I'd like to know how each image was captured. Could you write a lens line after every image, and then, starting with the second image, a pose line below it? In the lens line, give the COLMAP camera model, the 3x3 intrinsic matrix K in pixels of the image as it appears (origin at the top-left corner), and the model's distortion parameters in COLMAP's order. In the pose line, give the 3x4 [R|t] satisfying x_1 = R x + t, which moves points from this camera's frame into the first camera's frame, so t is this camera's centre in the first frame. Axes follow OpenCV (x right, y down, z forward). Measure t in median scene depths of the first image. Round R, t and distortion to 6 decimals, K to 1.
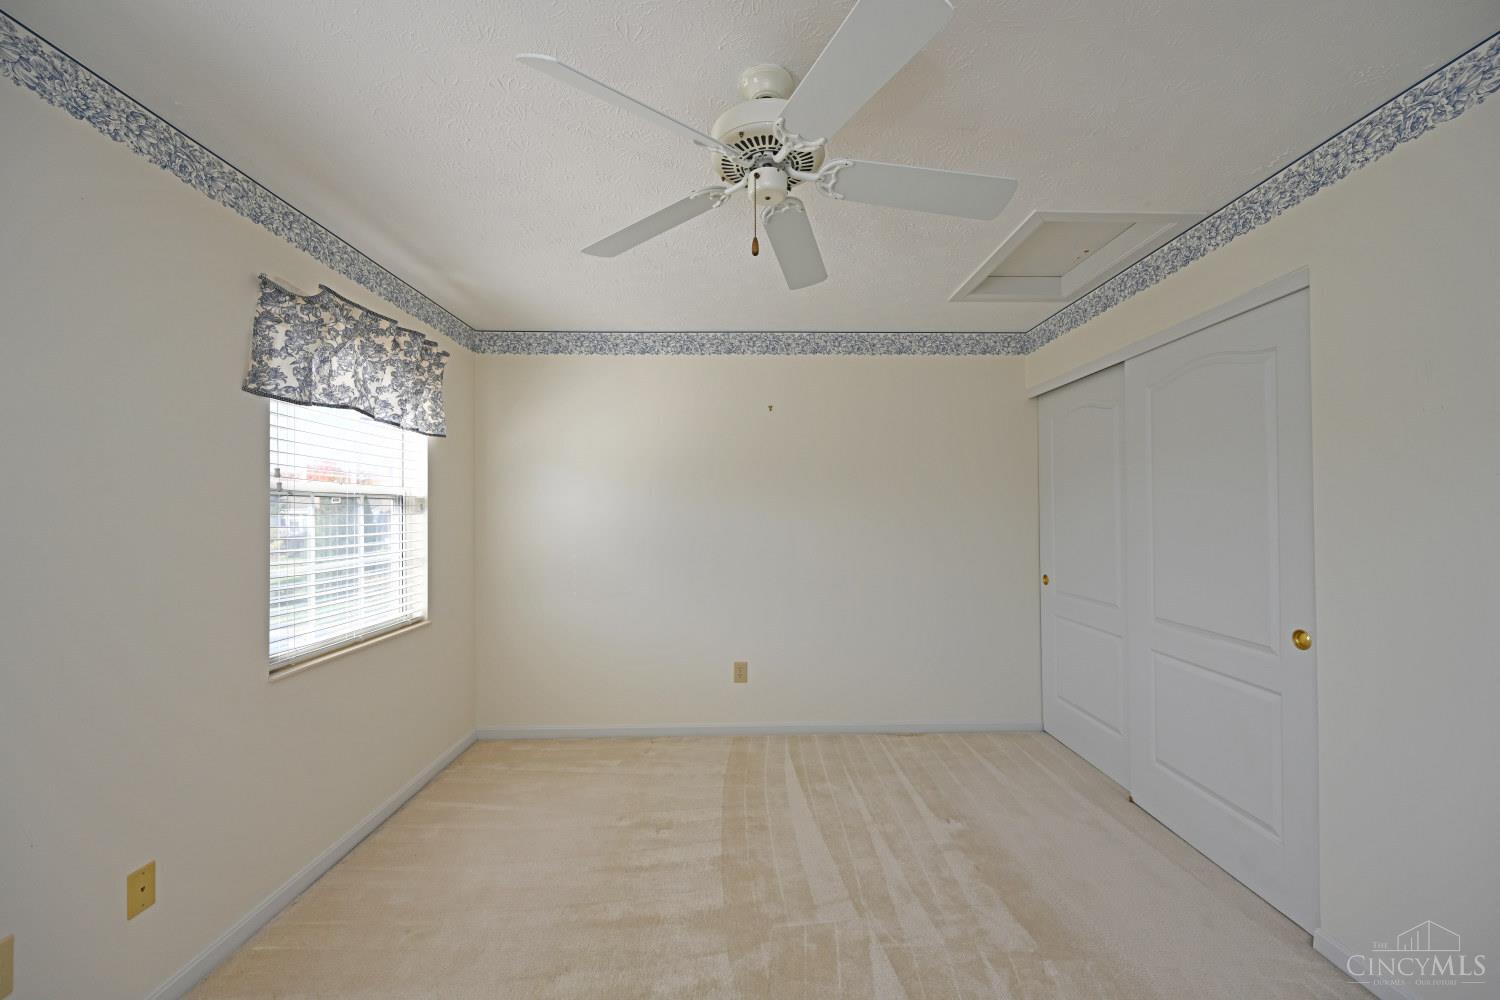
lens RADIAL K [[590.4, 0, 755.5], [0, 590.4, 501.7], [0, 0, 1]] dist [0.019118, 0.000011]
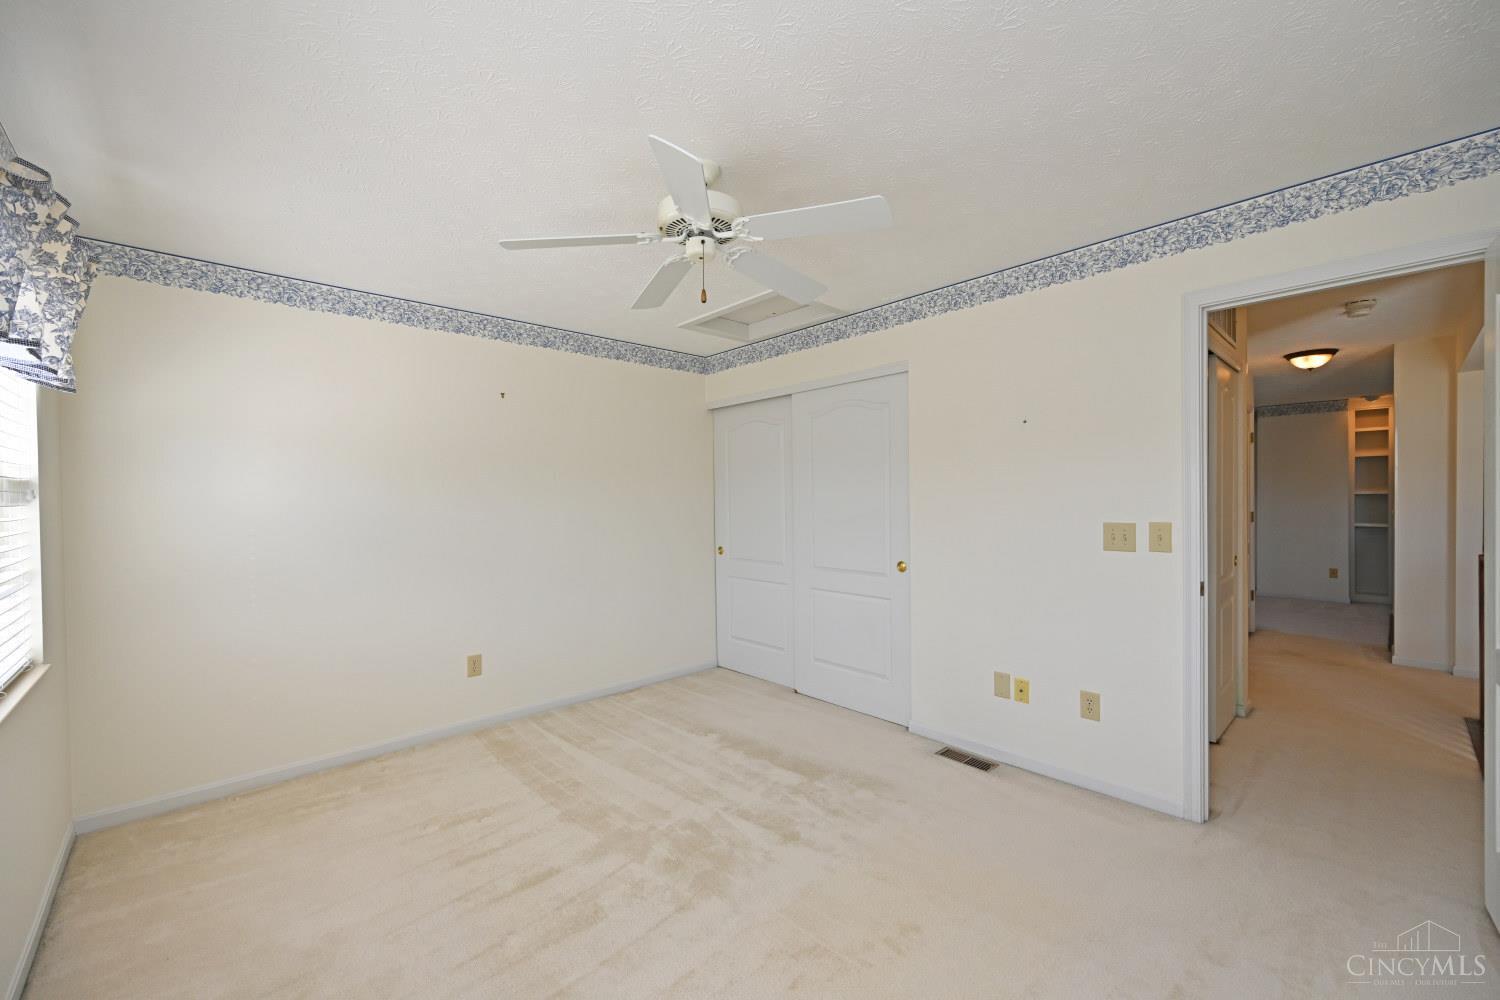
lens RADIAL K [[588.6, 0, 754.5], [0, 588.6, 502.7], [0, 0, 1]] dist [0.000843, 0.000315]
pose [[0.754240, -0.010549, 0.656514, -0.428818], [0.000000, 0.999871, 0.016066, 0.008143], [-0.656599, -0.012117, 0.754143, -0.032615]]
